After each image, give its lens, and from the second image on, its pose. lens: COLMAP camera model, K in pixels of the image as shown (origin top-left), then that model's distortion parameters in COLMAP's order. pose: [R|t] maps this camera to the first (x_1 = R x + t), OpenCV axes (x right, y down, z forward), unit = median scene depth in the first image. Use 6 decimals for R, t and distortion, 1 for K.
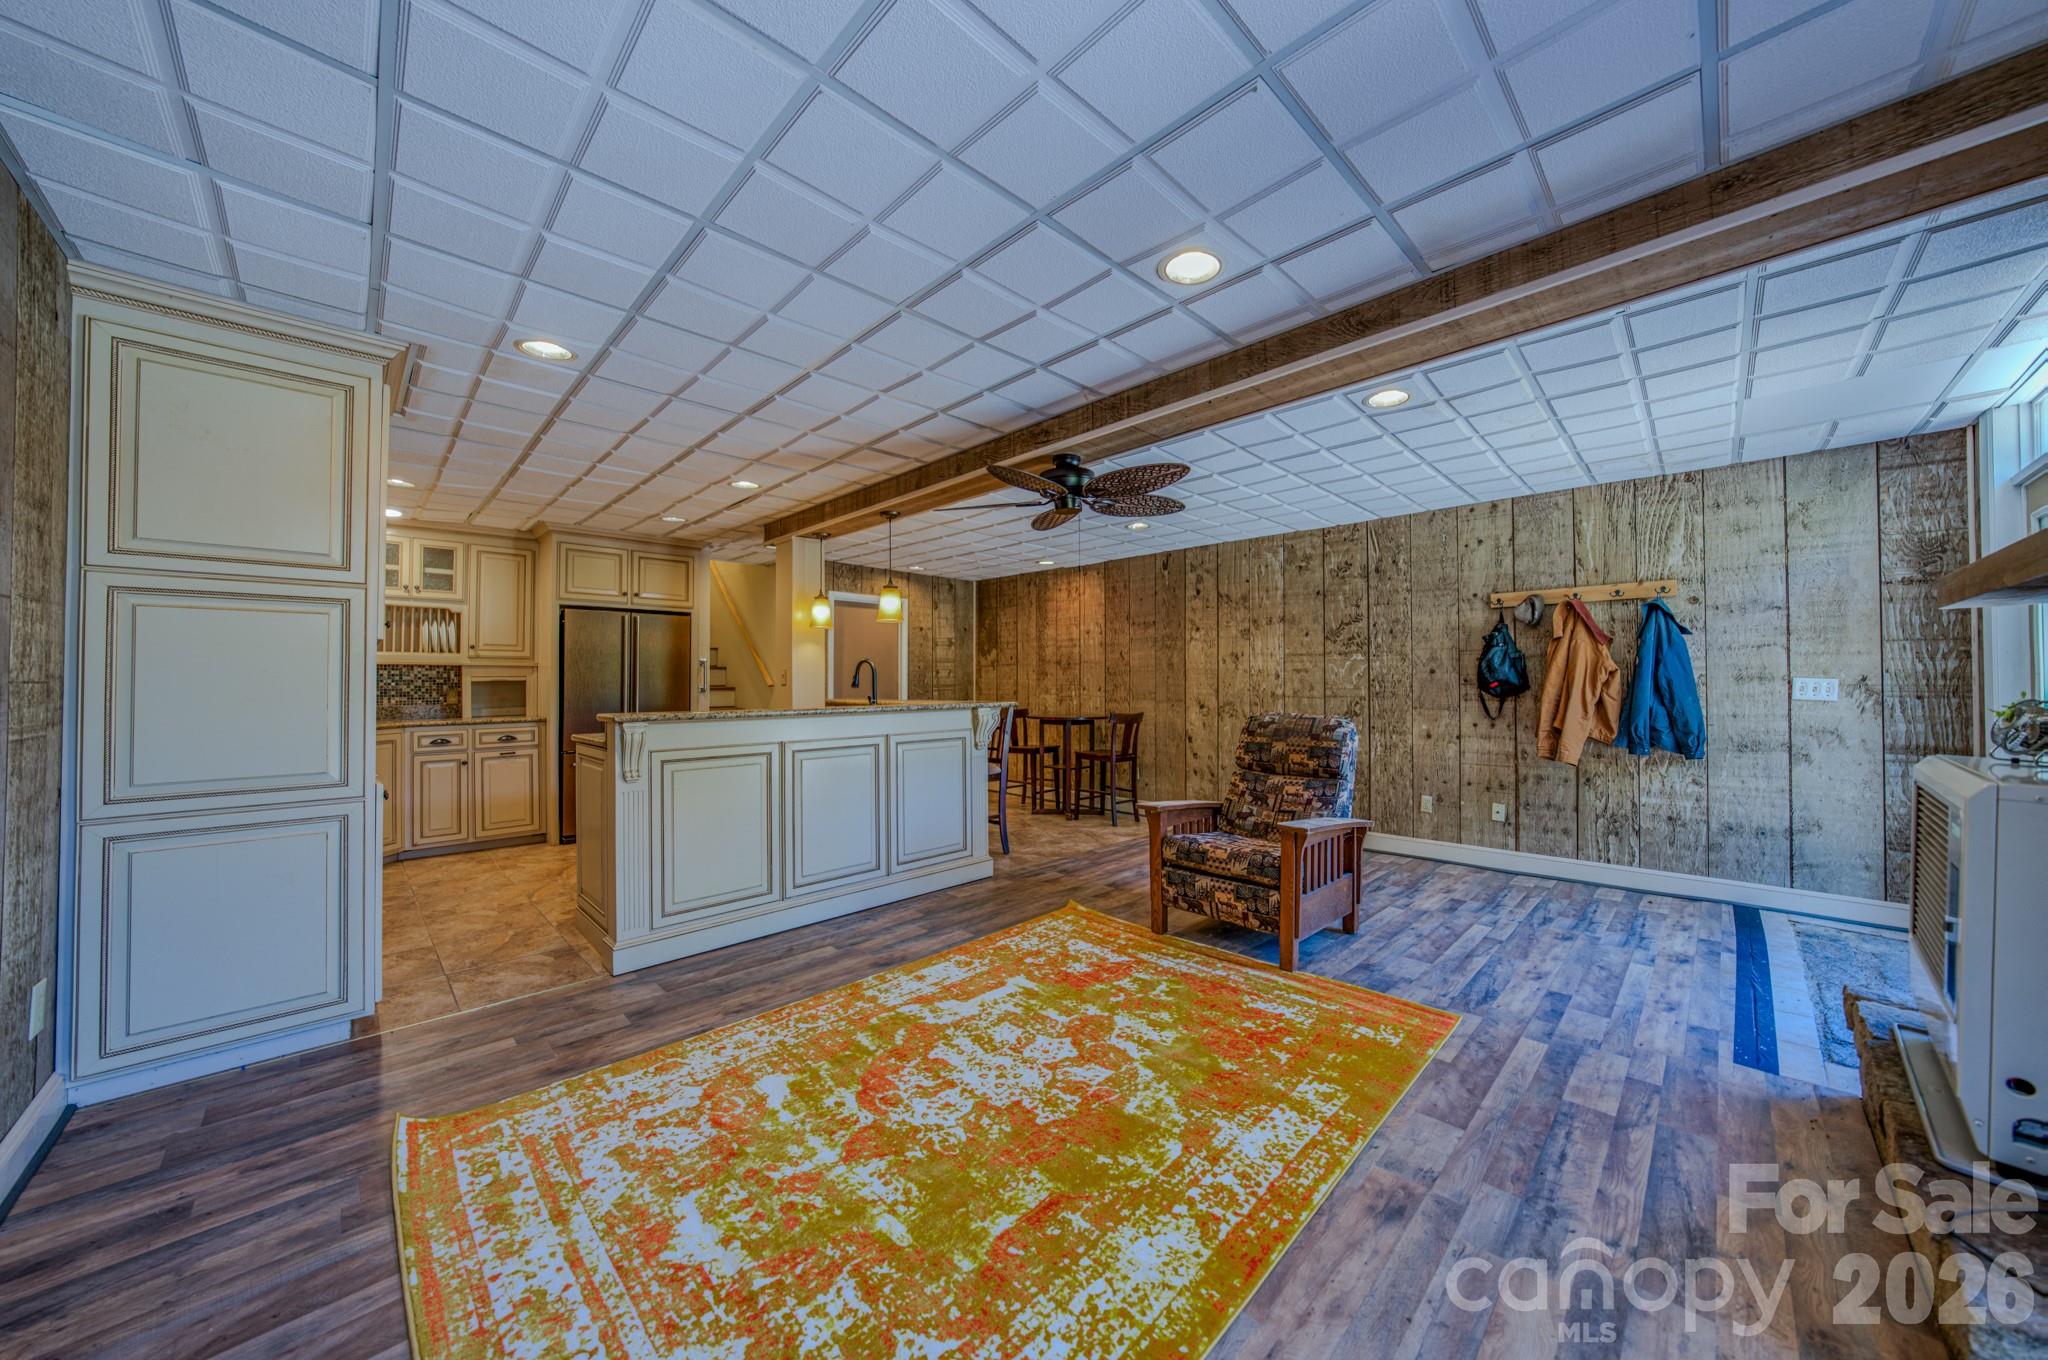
lens RADIAL K [[710.2, 0, 1022.9], [0, 710.2, 668.5], [0, 0, 1]] dist [-0.027639, 0.006321]
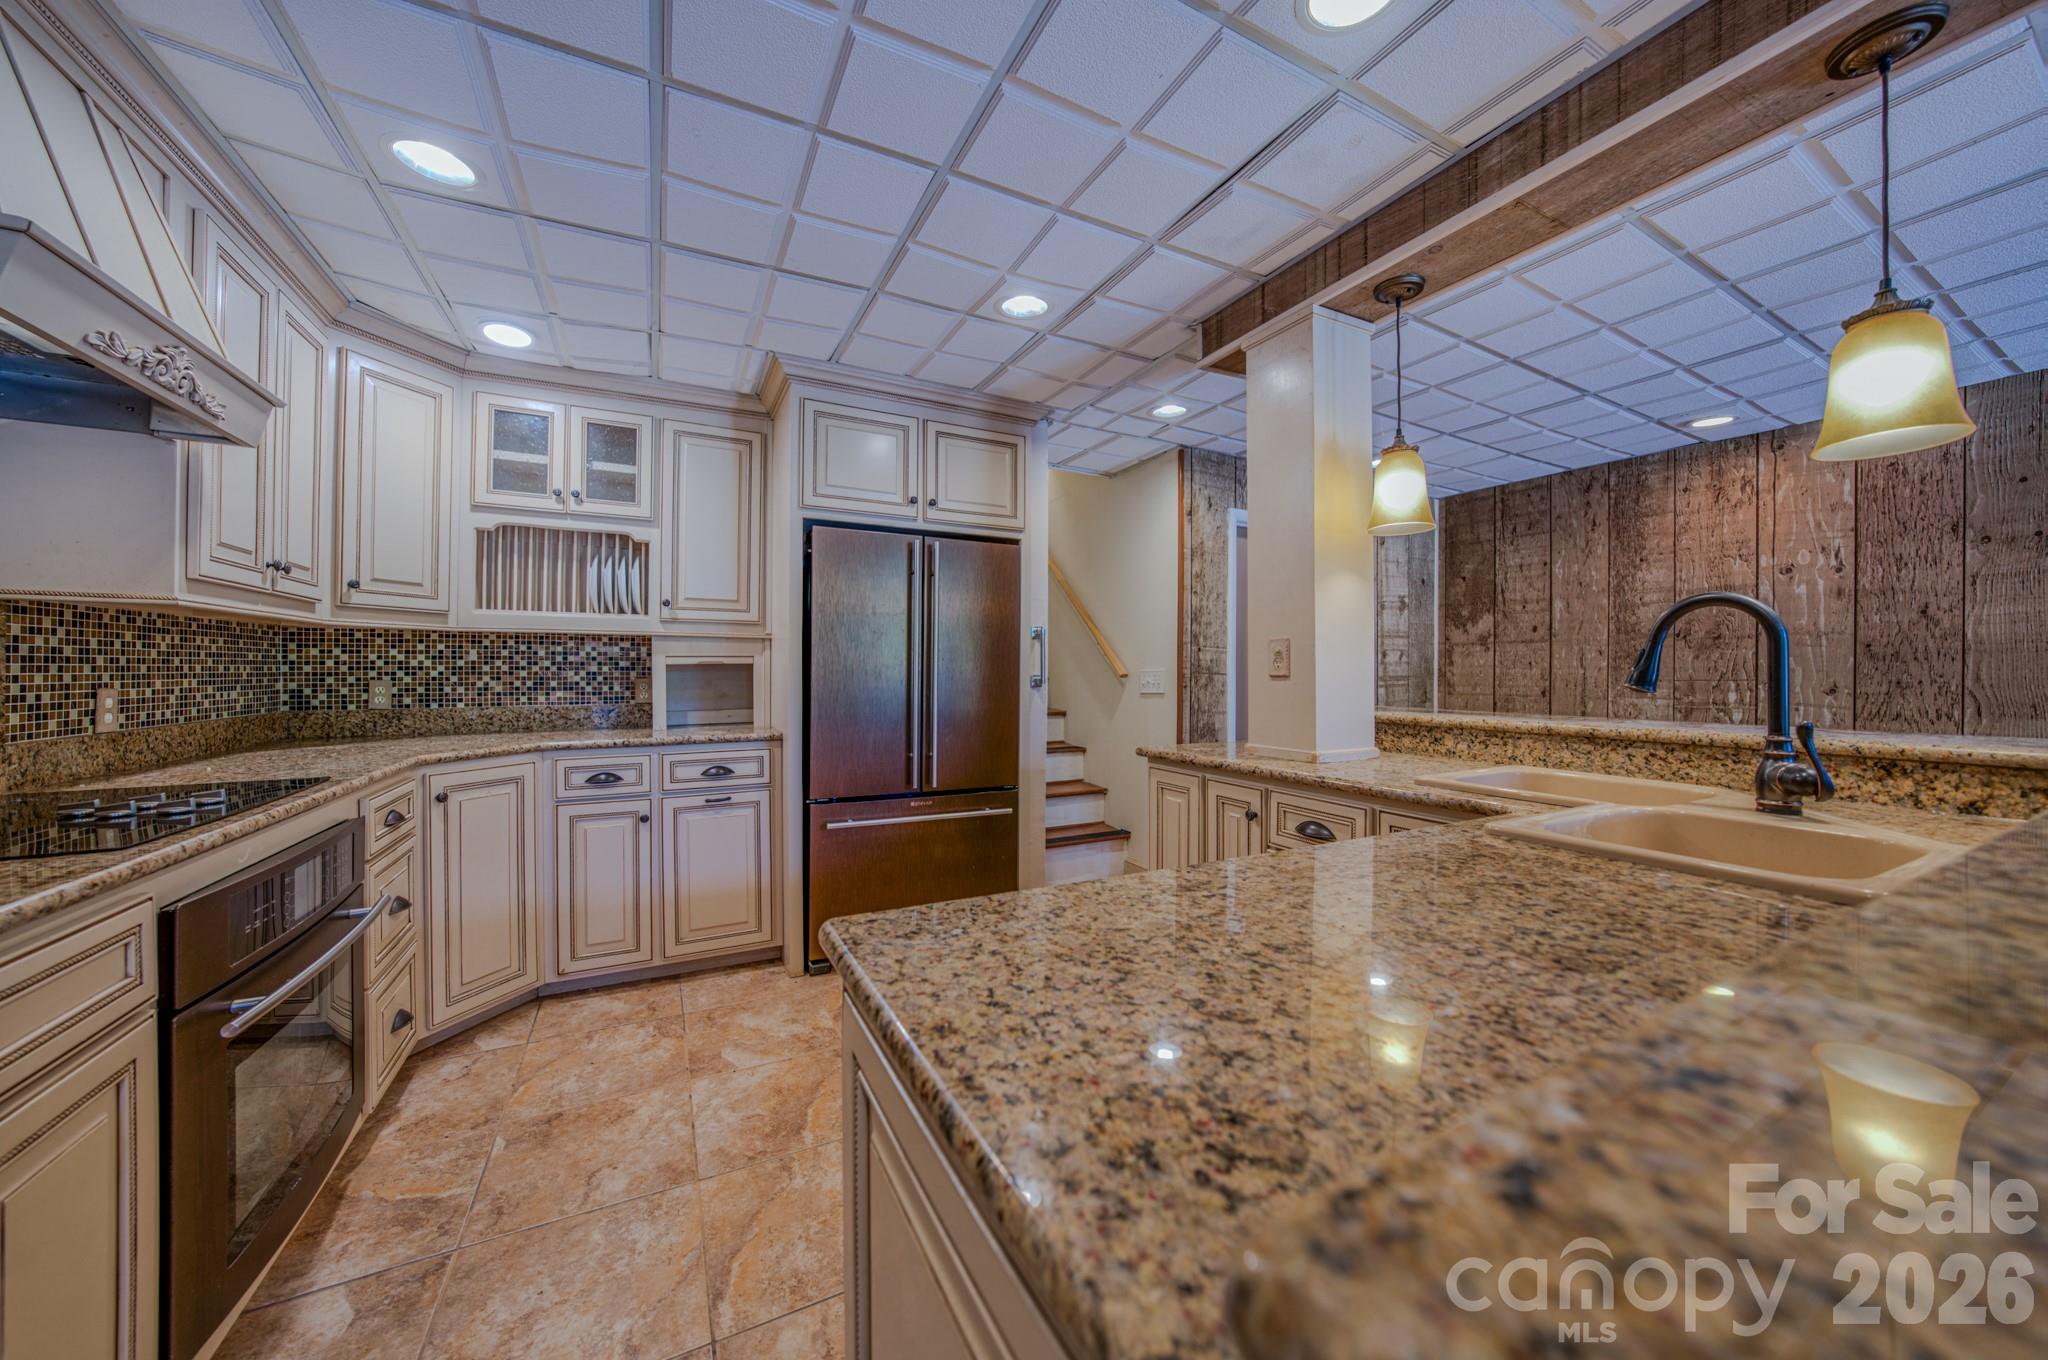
lens RADIAL K [[710.2, 0, 1022.9], [0, 710.2, 668.5], [0, 0, 1]] dist [-0.027639, 0.006321]
pose [[0.956939, 0.007277, -0.290197, -0.349855], [-0.002344, 0.999847, 0.017342, 0.011041], [0.290279, -0.015915, 0.956810, 0.541954]]
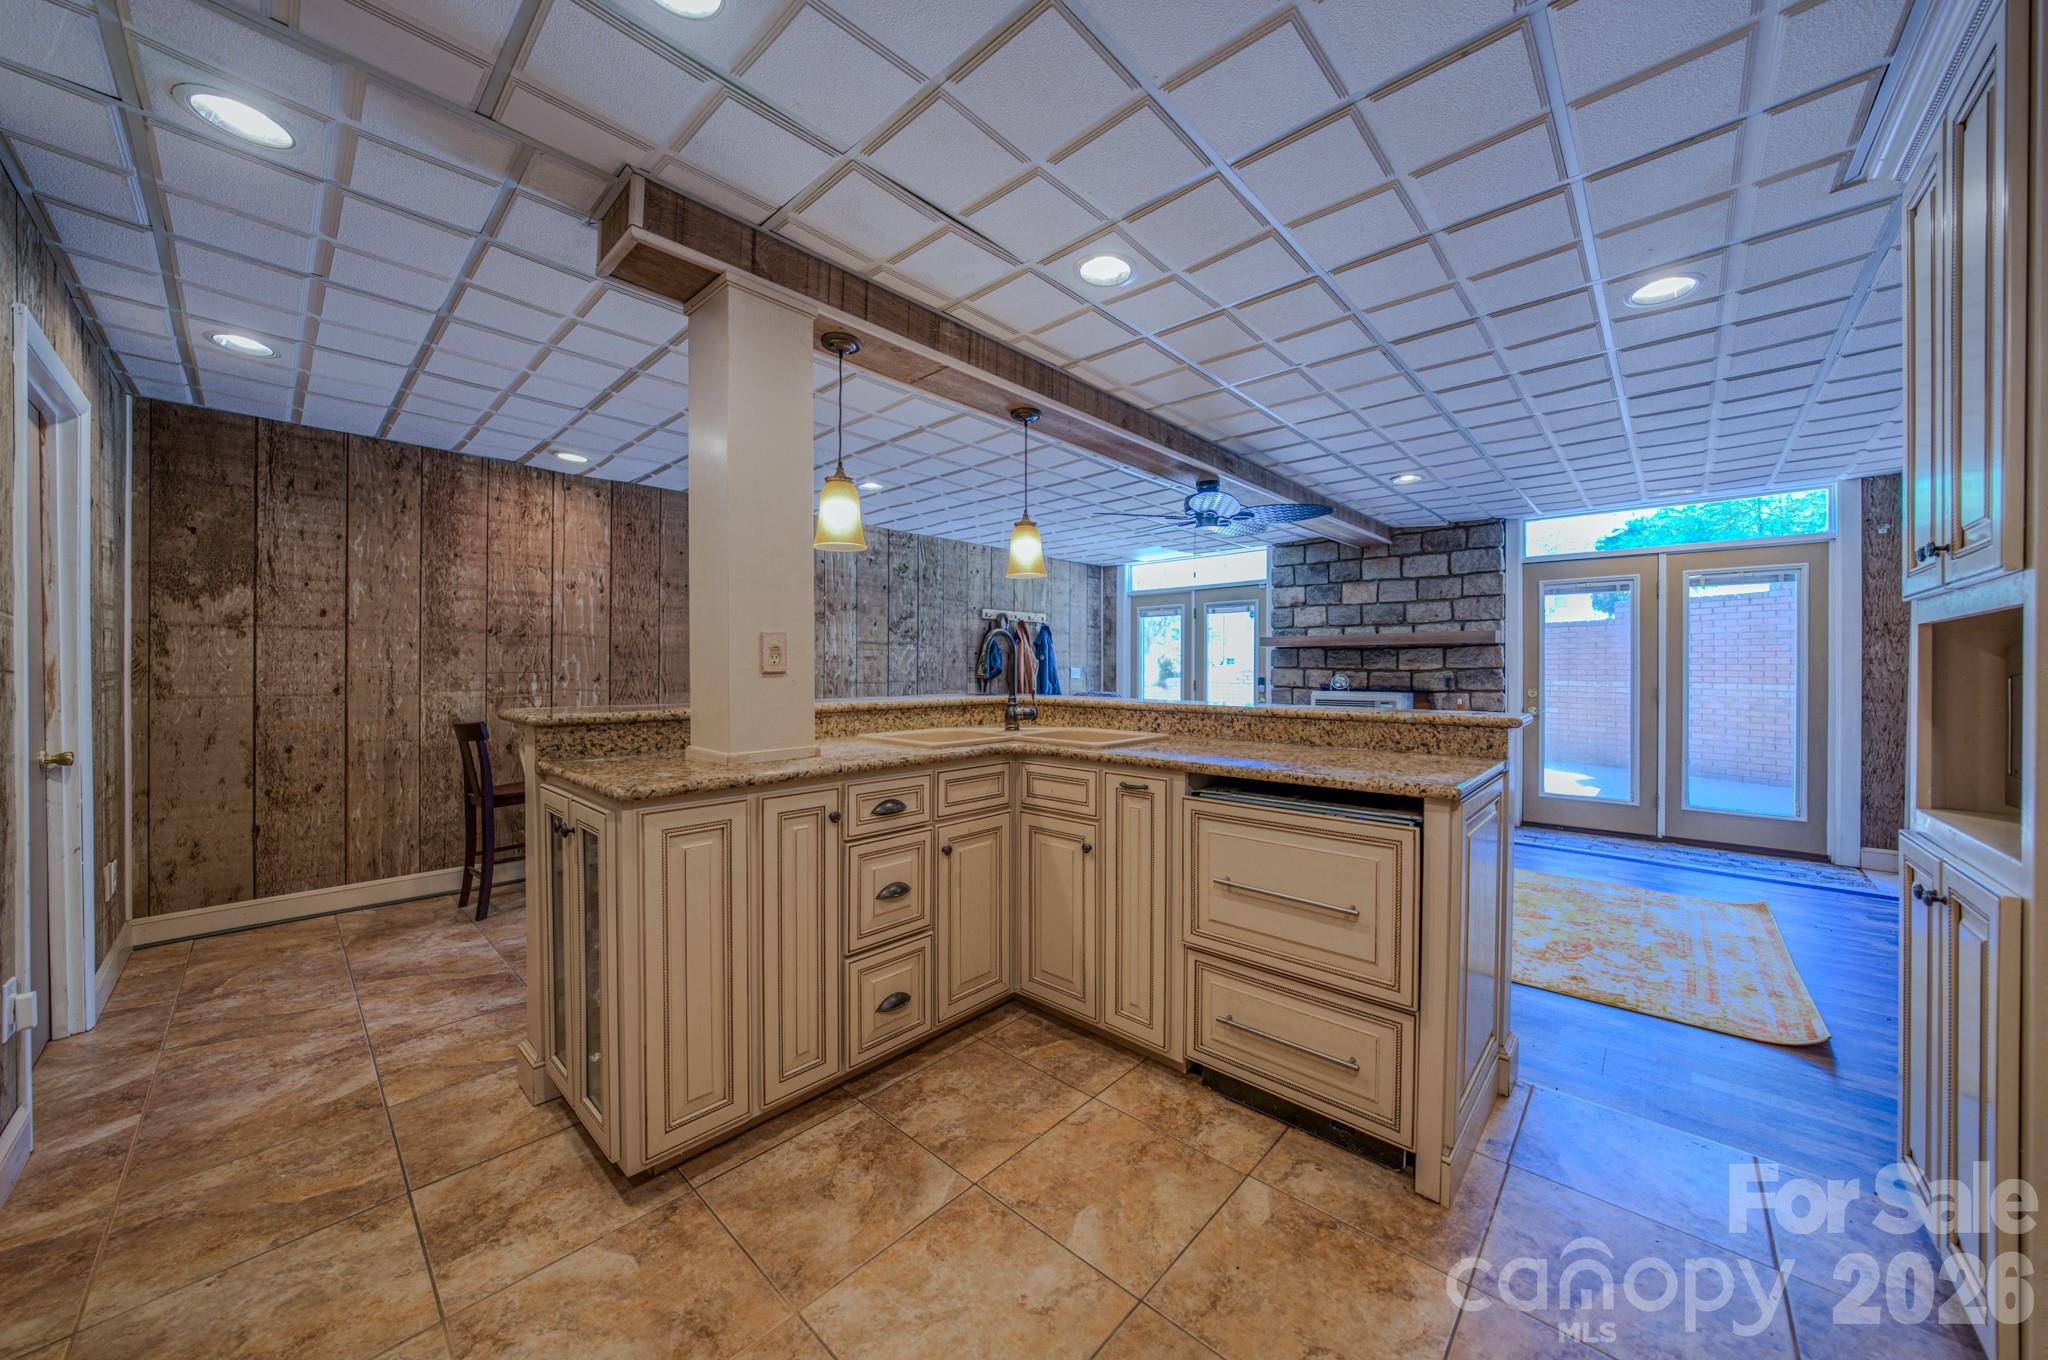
lens RADIAL K [[710.2, 0, 1022.9], [0, 710.2, 668.5], [0, 0, 1]] dist [-0.027639, 0.006321]
pose [[-0.045043, 0.002315, 0.998982, -0.702741], [-0.022287, 0.999746, -0.003321, 0.018014], [-0.998736, -0.022414, -0.044980, 0.850391]]
